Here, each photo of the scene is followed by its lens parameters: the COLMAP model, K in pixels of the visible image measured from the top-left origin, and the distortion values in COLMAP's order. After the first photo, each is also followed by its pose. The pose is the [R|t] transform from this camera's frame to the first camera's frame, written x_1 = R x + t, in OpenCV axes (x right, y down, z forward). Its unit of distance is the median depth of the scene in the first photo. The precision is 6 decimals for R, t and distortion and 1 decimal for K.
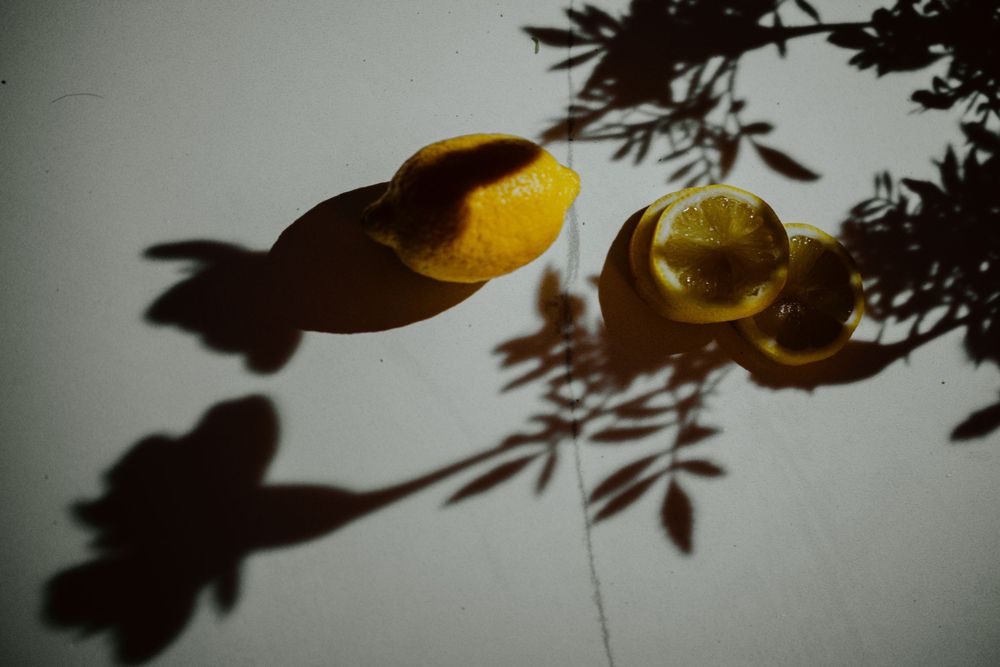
lens RADIAL K [[3189.3, 0, 502.8], [0, 3189.3, 332.0], [0, 0, 1]] dist [-0.025490, 0.000000]
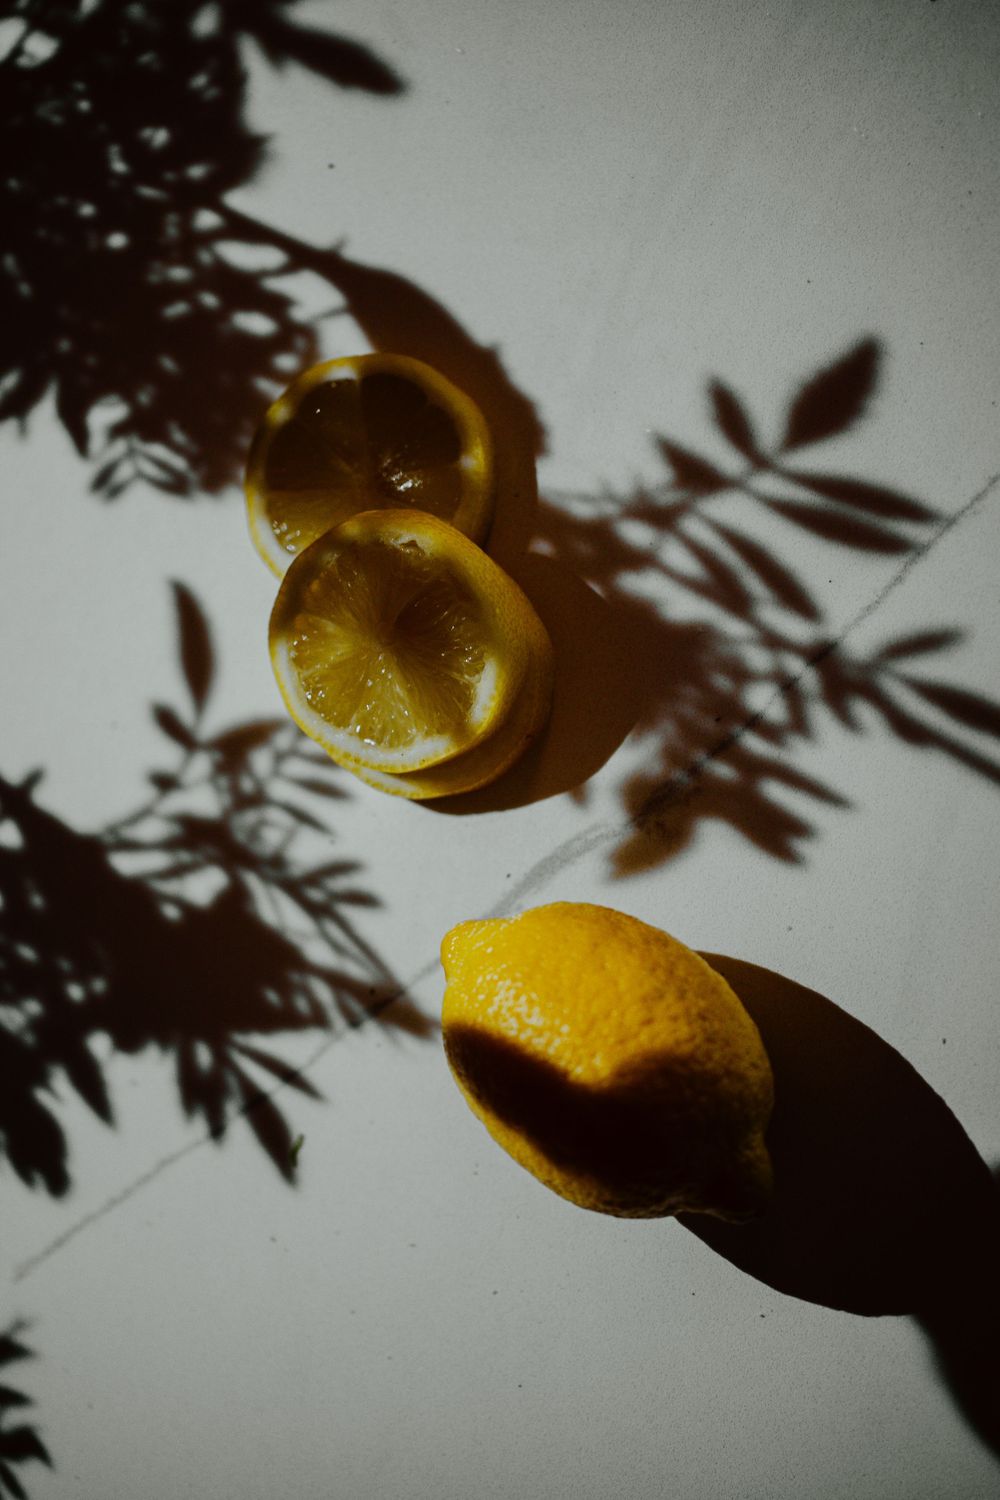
lens RADIAL K [[4784.0, 0, 489.6], [0, 4784.0, 755.3], [0, 0, 1]] dist [-0.025490, 0.000000]
pose [[-0.614464, -0.788172, 0.034916, 0.015196], [0.787049, -0.615453, -0.042095, 0.009911], [0.054667, 0.001614, 0.998503, 0.197230]]
